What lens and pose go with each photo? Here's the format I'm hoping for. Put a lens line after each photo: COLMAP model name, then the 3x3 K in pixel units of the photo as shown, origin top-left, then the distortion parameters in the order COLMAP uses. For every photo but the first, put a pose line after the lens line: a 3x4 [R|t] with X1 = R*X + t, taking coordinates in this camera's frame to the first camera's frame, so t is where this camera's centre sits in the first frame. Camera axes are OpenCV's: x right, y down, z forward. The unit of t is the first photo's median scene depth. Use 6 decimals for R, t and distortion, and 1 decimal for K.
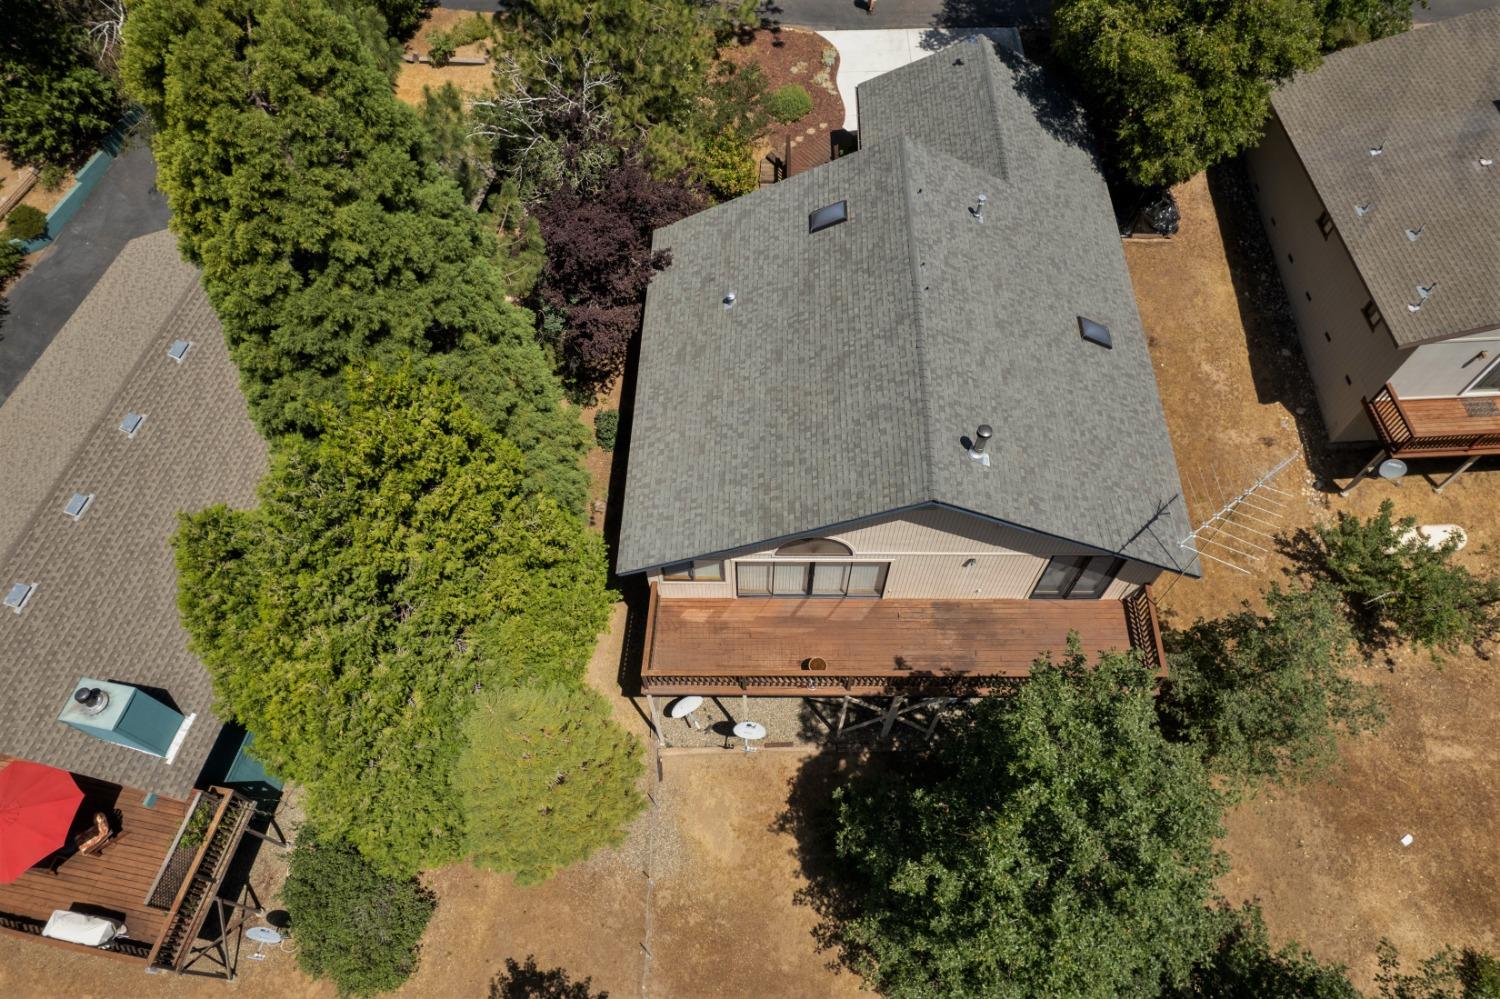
lens RADIAL K [[942.1, 0, 750.0], [0, 942.1, 499.5], [0, 0, 1]] dist [-0.065745, -0.000017]
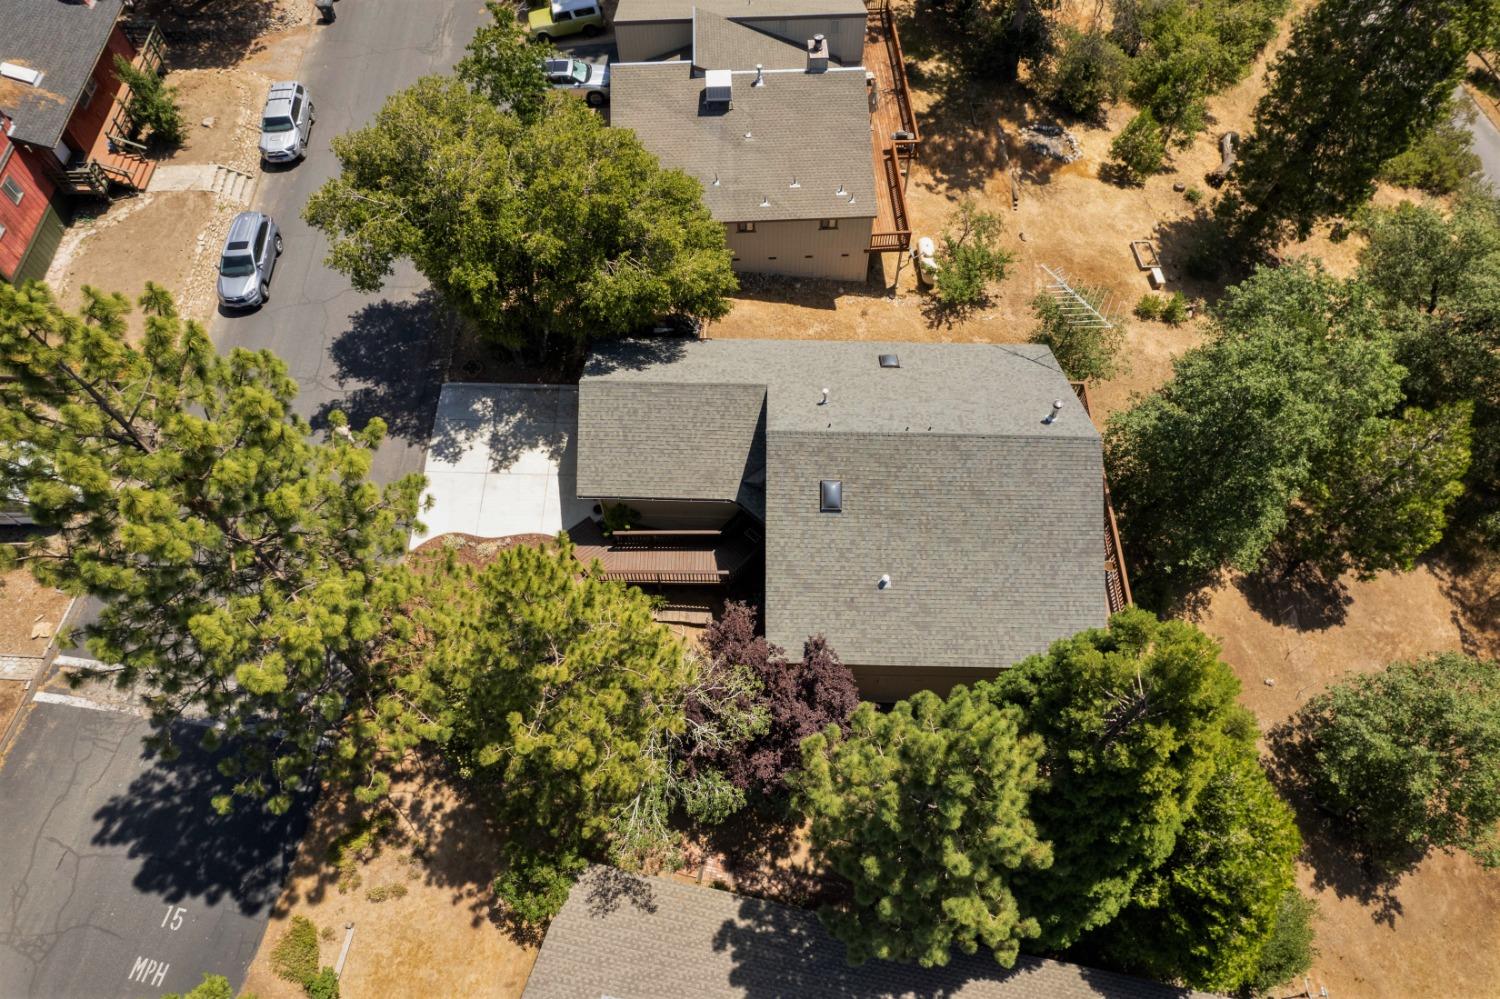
lens RADIAL K [[958.9, 0, 753.4], [0, 958.9, 504.9], [0, 0, 1]] dist [-0.087336, 0.078204]
pose [[0.002636, -0.857001, 0.515307, -0.566108], [0.865735, 0.259866, 0.427752, -0.893373], [-0.500495, 0.444992, 0.742621, 0.079256]]
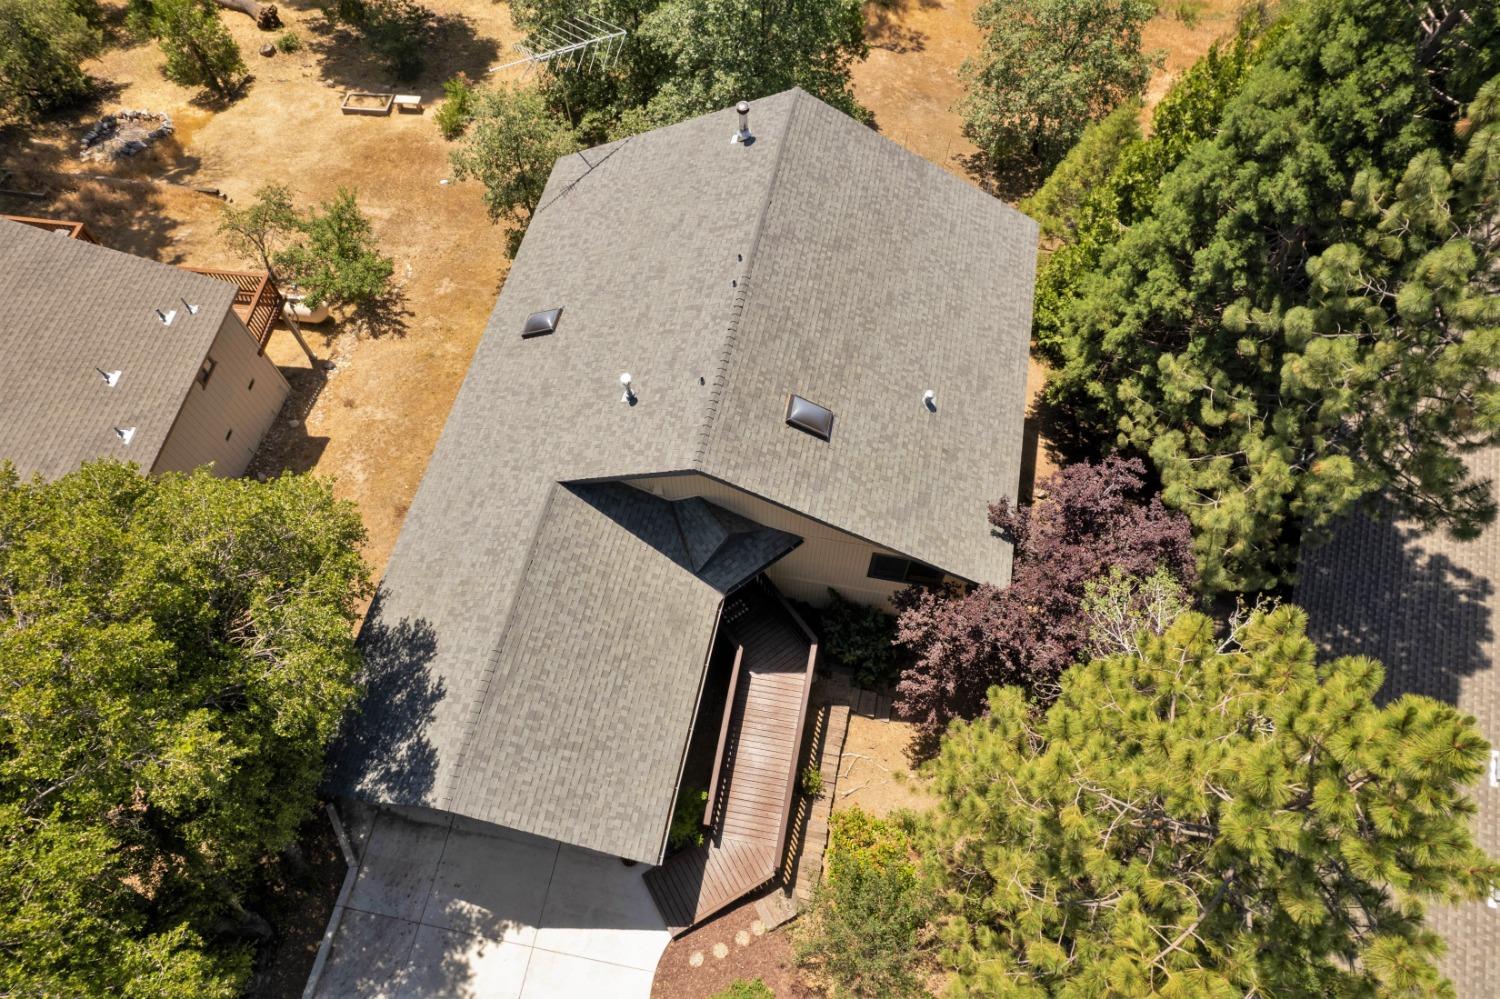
lens RADIAL K [[958.9, 0, 753.4], [0, 958.9, 504.9], [0, 0, 1]] dist [-0.087336, 0.078204]
pose [[-0.984322, -0.149088, 0.094246, 0.039680], [0.158630, -0.514691, 0.842573, -0.982210], [-0.077110, 0.844314, 0.530272, 0.588526]]
